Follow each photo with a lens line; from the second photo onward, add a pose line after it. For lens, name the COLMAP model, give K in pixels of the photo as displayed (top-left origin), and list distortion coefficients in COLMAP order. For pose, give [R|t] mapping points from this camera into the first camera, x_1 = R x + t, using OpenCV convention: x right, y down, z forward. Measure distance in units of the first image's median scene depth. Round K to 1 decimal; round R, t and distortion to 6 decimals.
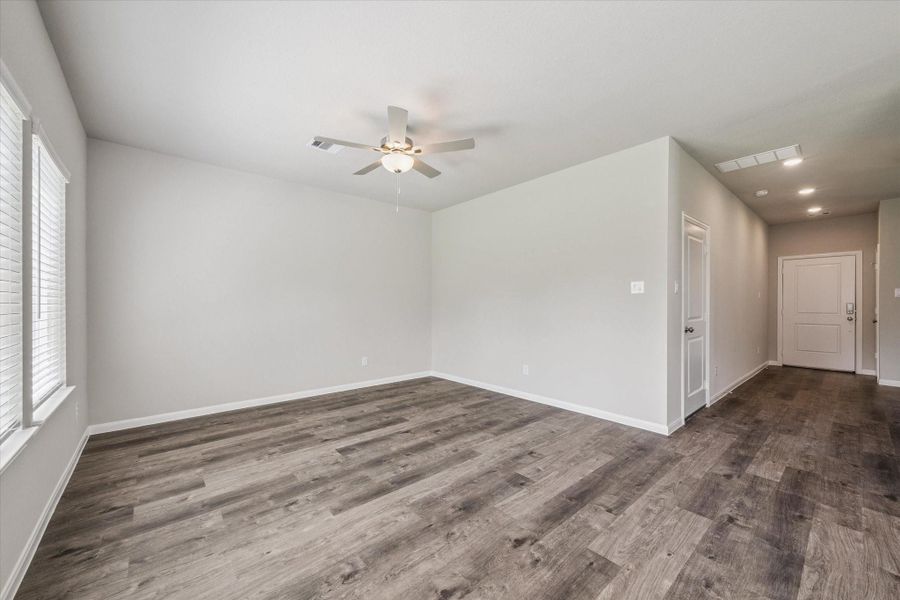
lens RADIAL K [[348.0, 0, 454.0], [0, 348.0, 303.2], [0, 0, 1]] dist [0.014595, 0.000061]
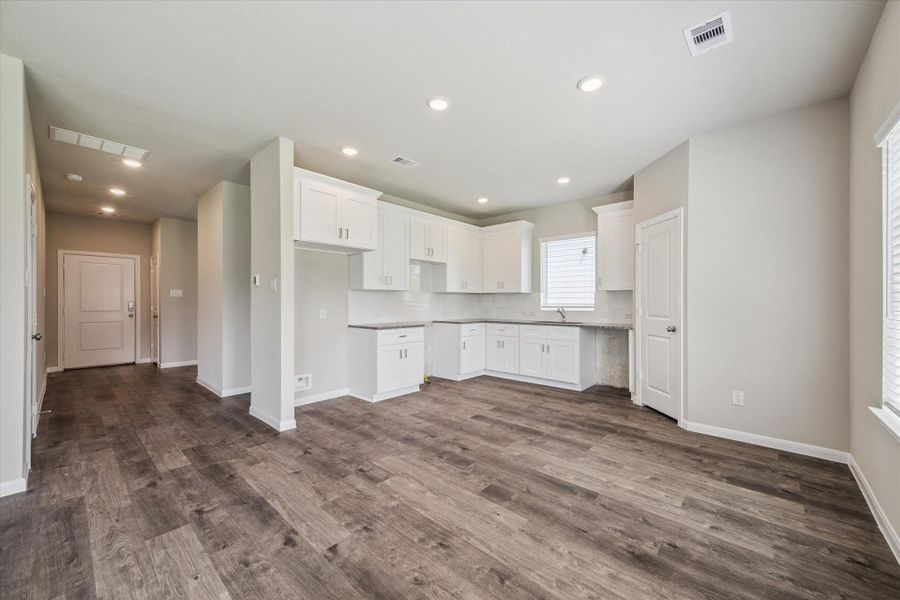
lens RADIAL K [[348.0, 0, 454.0], [0, 348.0, 303.2], [0, 0, 1]] dist [0.014595, 0.000061]
pose [[-0.120145, -0.003825, 0.992749, -0.201285], [-0.001026, 0.999993, 0.003729, 0.000327], [-0.992756, -0.000571, -0.120148, 0.242981]]
